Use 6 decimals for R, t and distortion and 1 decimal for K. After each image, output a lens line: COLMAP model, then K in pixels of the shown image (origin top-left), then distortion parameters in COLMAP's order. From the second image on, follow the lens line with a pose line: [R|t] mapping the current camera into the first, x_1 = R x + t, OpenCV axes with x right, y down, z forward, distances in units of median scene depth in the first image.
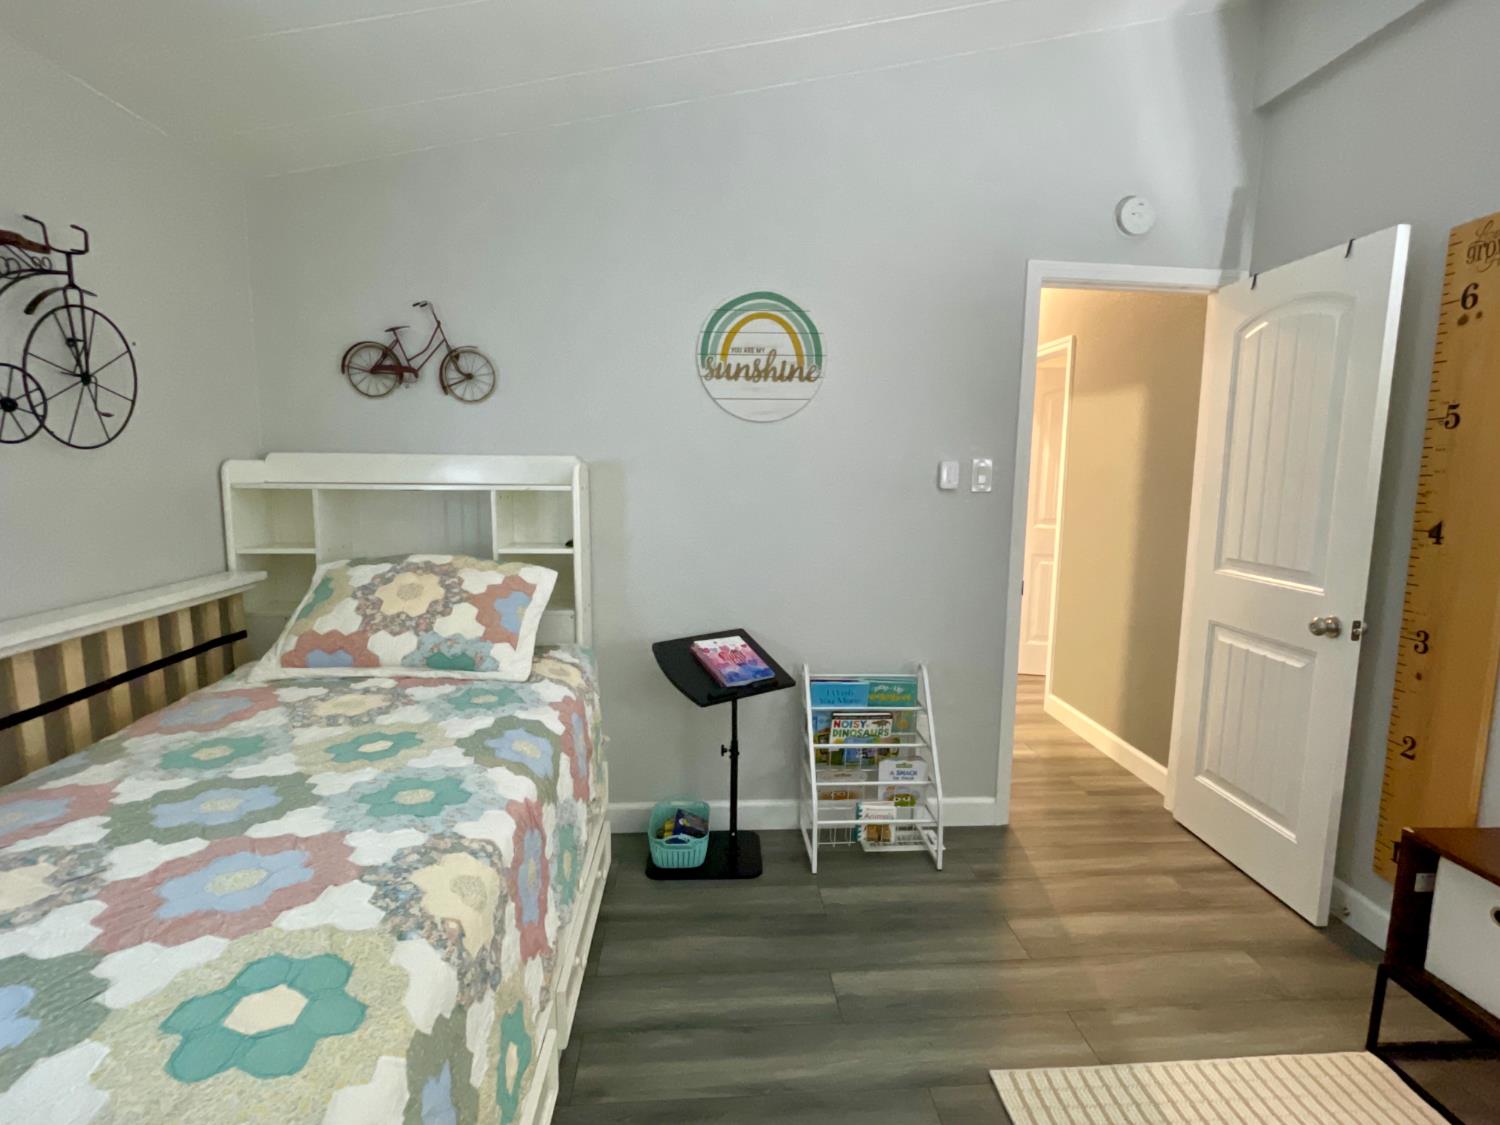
lens RADIAL K [[765.1, 0, 750.0], [0, 765.1, 565.0], [0, 0, 1]] dist [-0.011524, 0.001452]
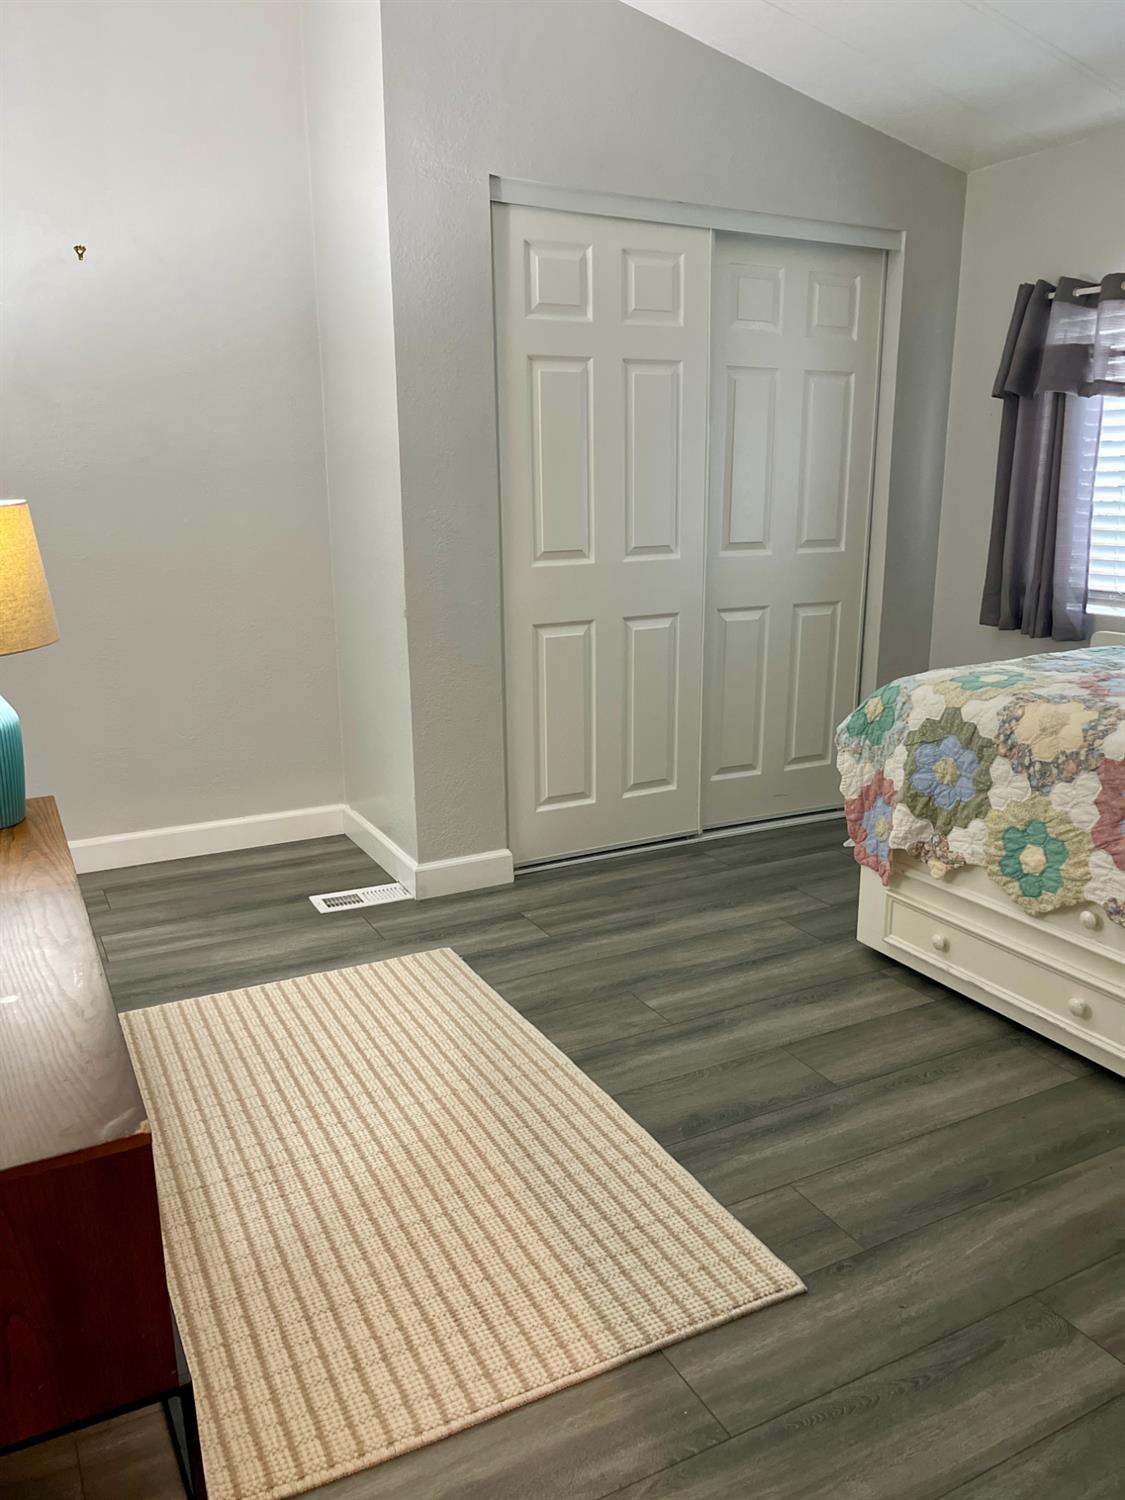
lens RADIAL K [[1132.6, 0, 563.8], [0, 1132.6, 752.3], [0, 0, 1]] dist [0.066380, -0.085936]
pose [[-0.916204, 0.092700, -0.389842, 0.858949], [-0.056713, 0.933082, 0.355163, -0.152996], [0.396679, 0.347511, -0.849636, 1.589807]]
